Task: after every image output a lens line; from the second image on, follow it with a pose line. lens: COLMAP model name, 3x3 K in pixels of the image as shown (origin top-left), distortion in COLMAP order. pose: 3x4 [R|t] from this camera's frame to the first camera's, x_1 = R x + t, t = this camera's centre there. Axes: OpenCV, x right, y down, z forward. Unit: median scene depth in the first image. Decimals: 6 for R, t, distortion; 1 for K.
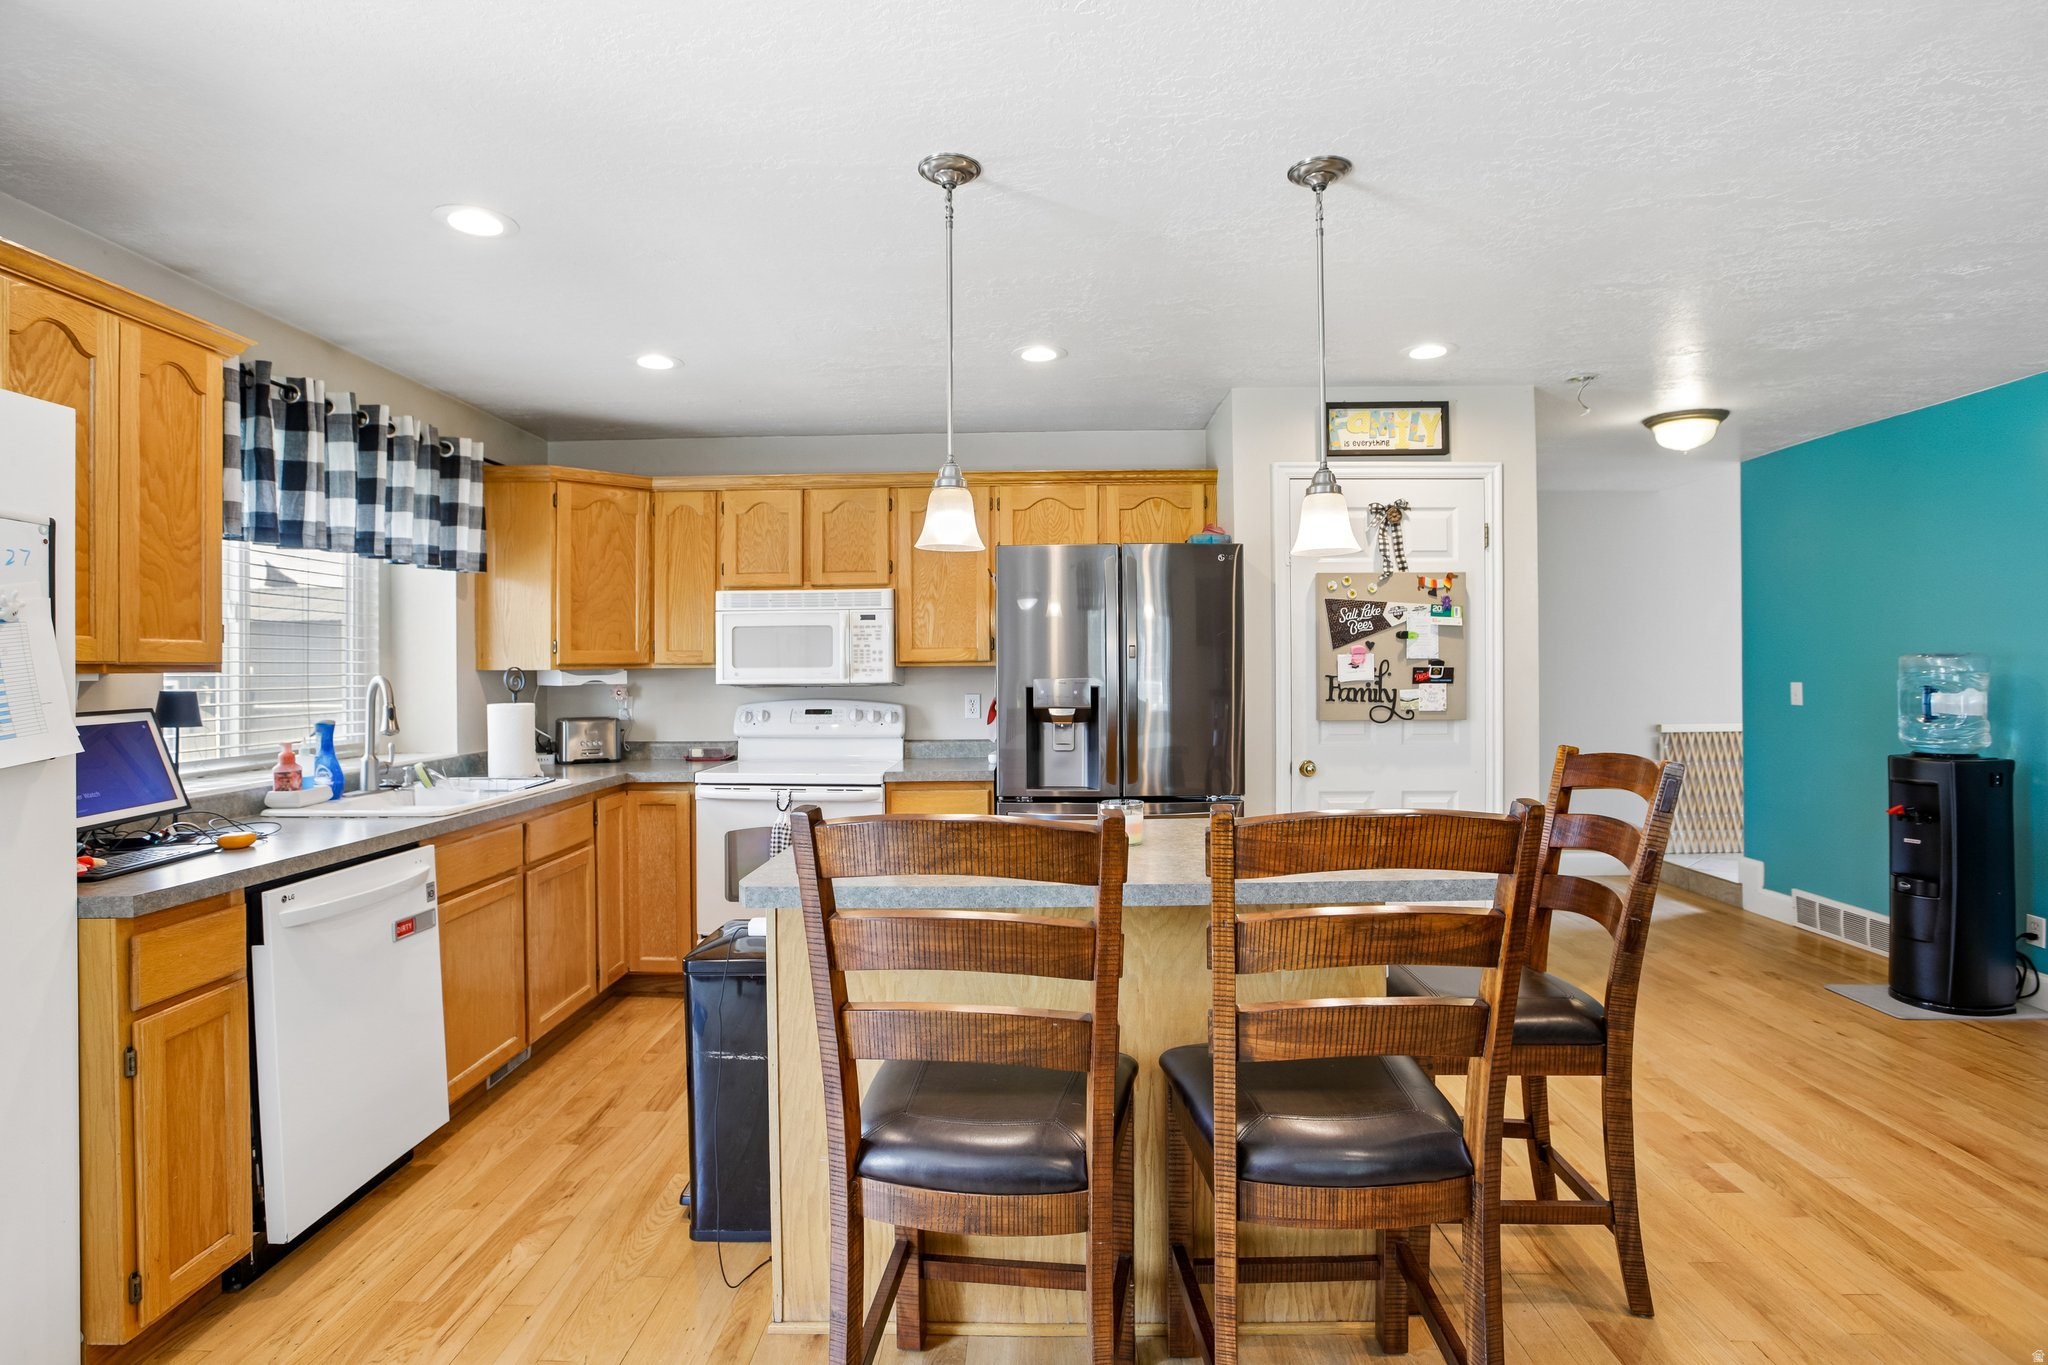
lens RADIAL K [[1019.2, 0, 1020.6], [0, 1019.2, 665.0], [0, 0, 1]] dist [-0.055428, 0.020807]
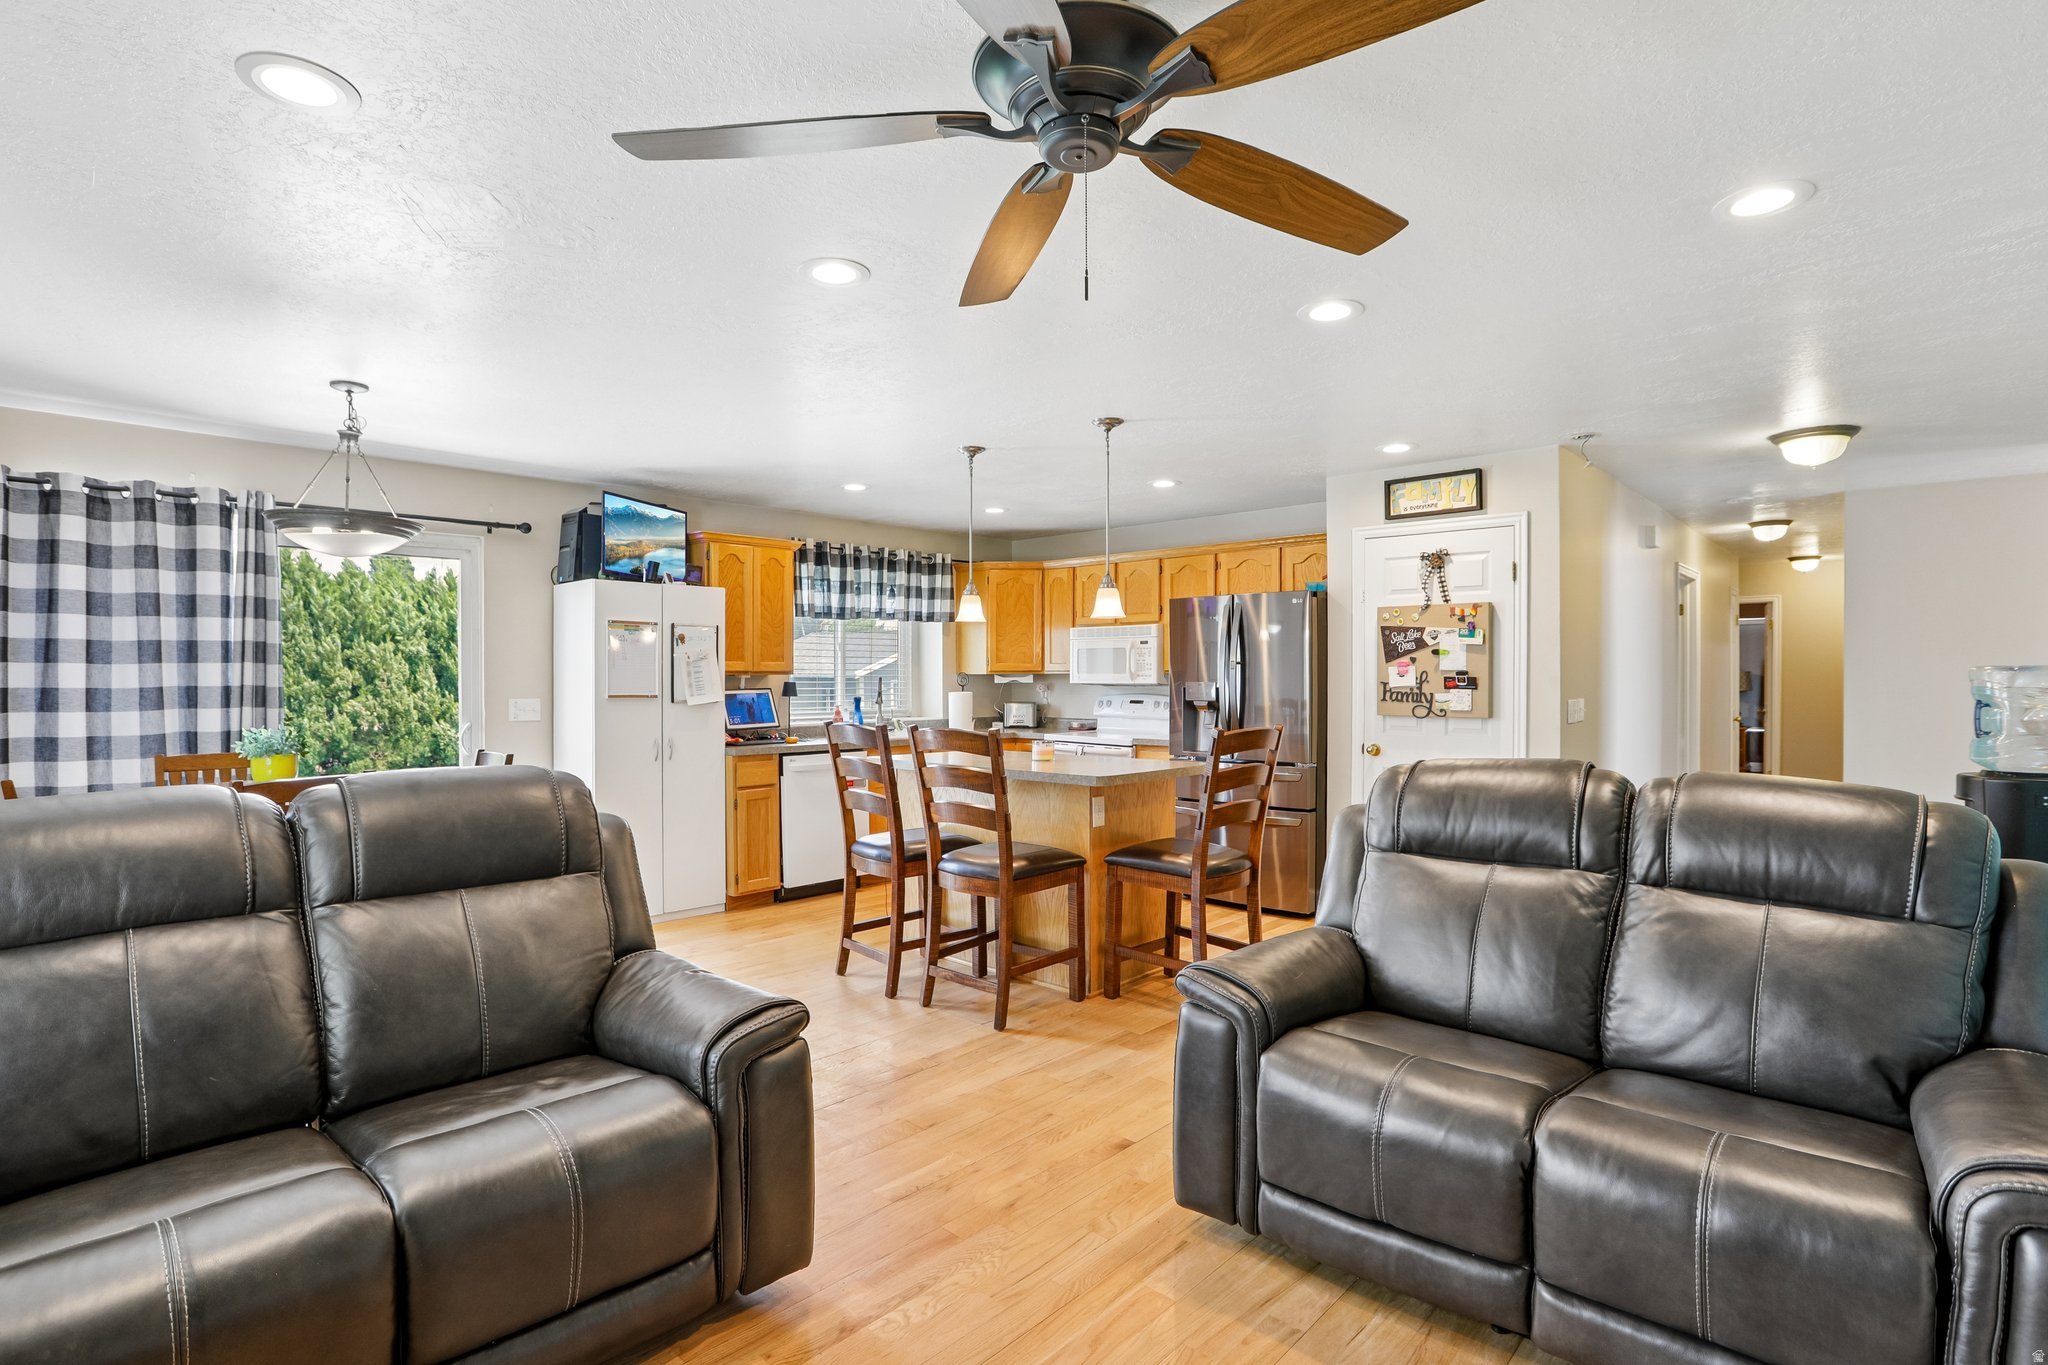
lens RADIAL K [[996.4, 0, 1021.4], [0, 996.4, 694.5], [0, 0, 1]] dist [-0.059534, 0.000180]
pose [[0.747463, 0.020179, -0.663997, 0.824353], [-0.002533, 0.999618, 0.027528, -0.008467], [0.664299, -0.018894, 0.747228, -0.318653]]
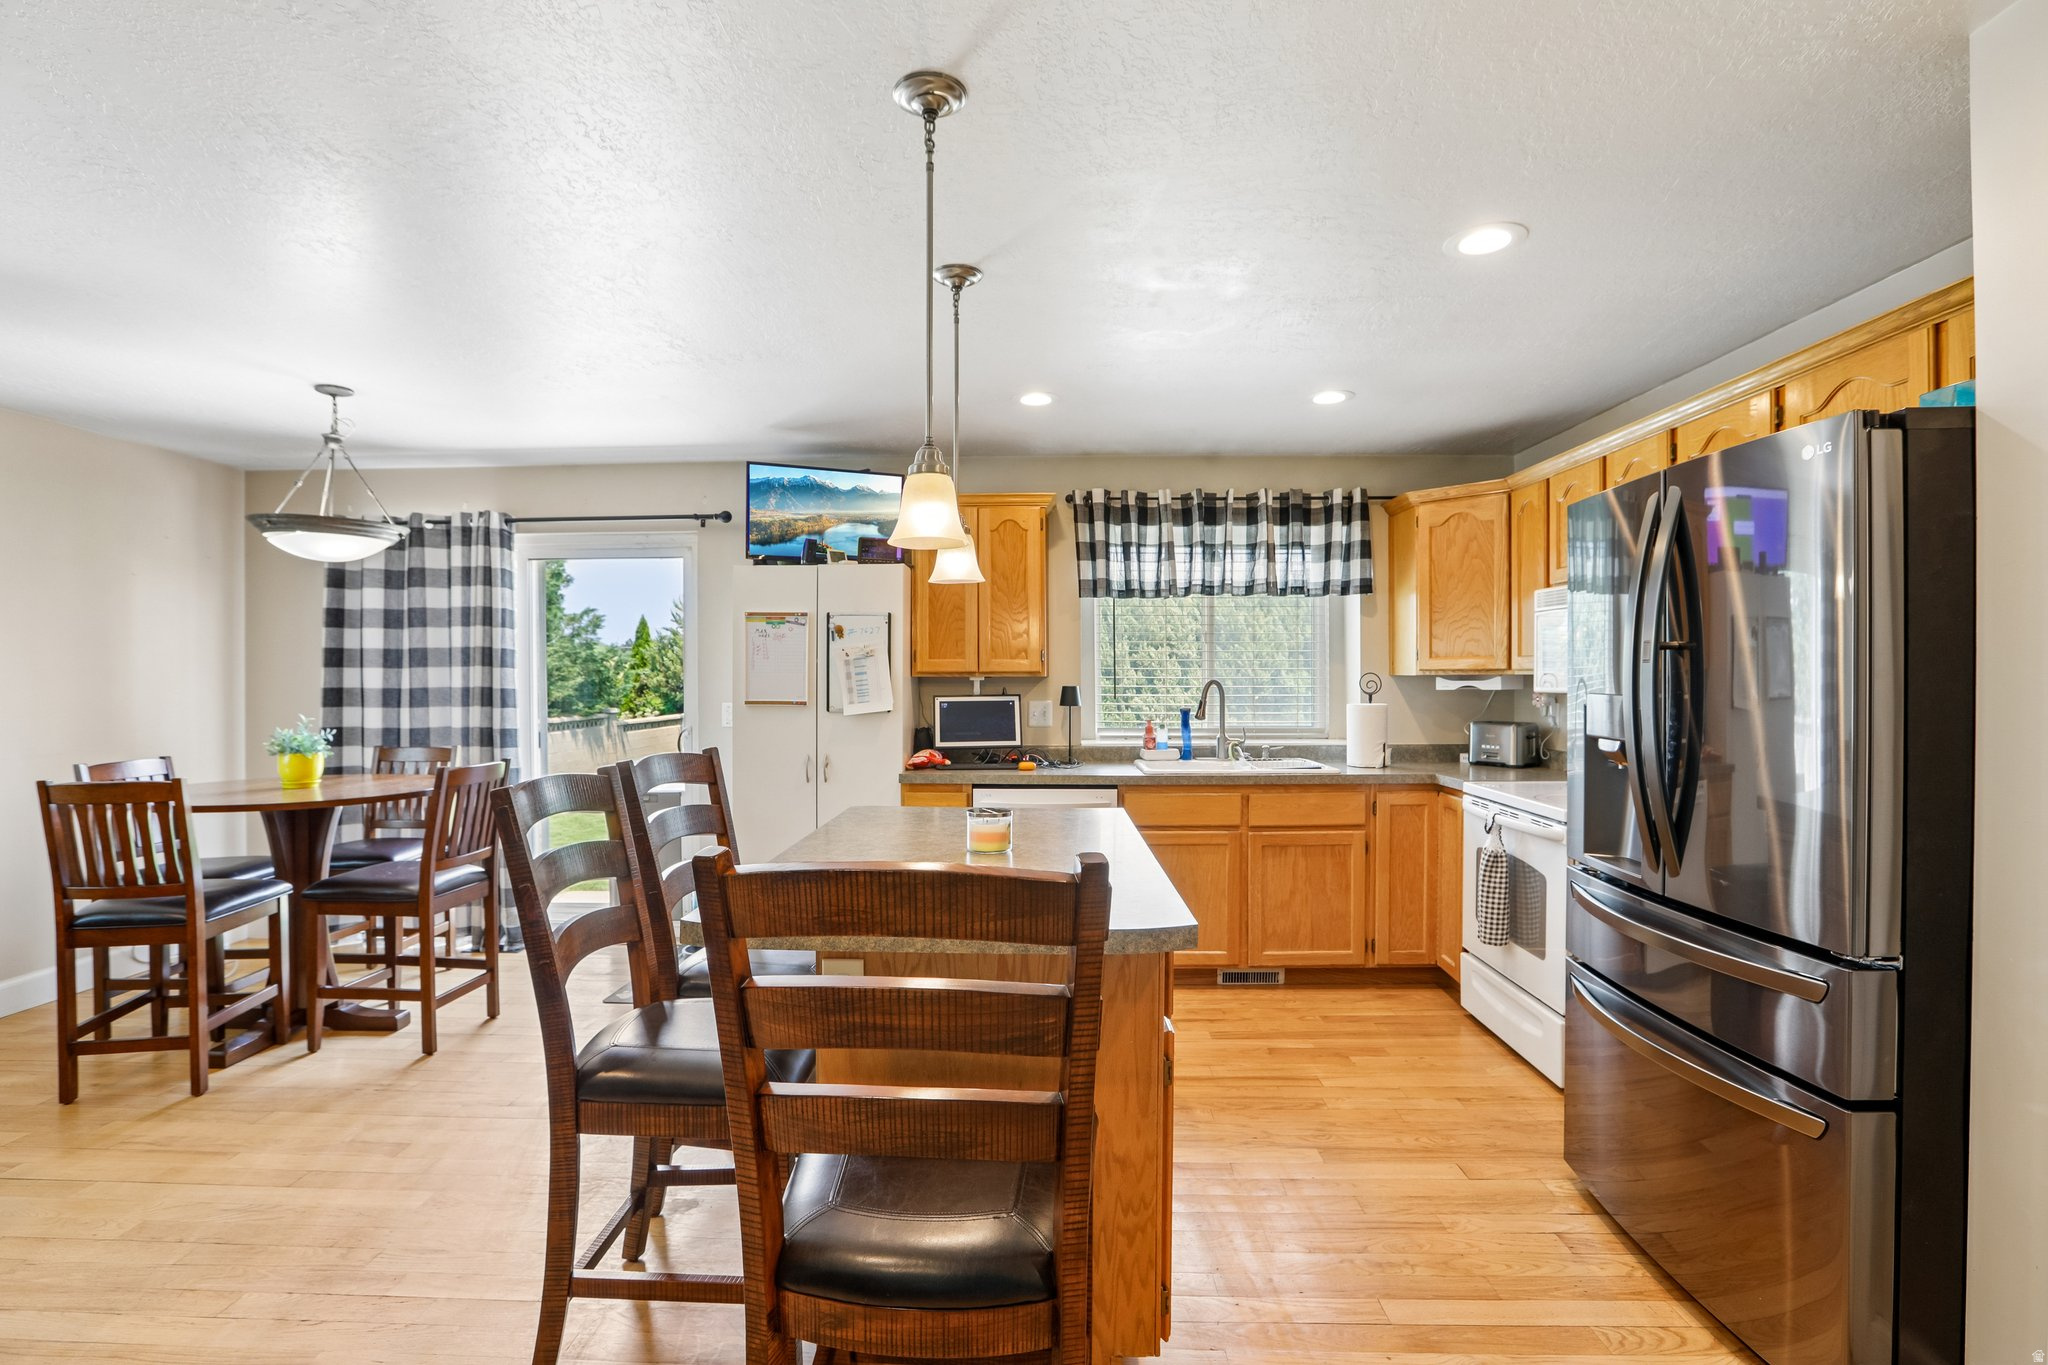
lens RADIAL K [[960.1, 0, 1025.7], [0, 960.1, 678.2], [0, 0, 1]] dist [-0.063480, 0.030267]
pose [[0.001899, 0.009272, -0.999955, 0.622603], [0.005492, 0.999942, 0.009283, -0.004201], [0.999983, -0.005510, 0.001848, 0.606347]]
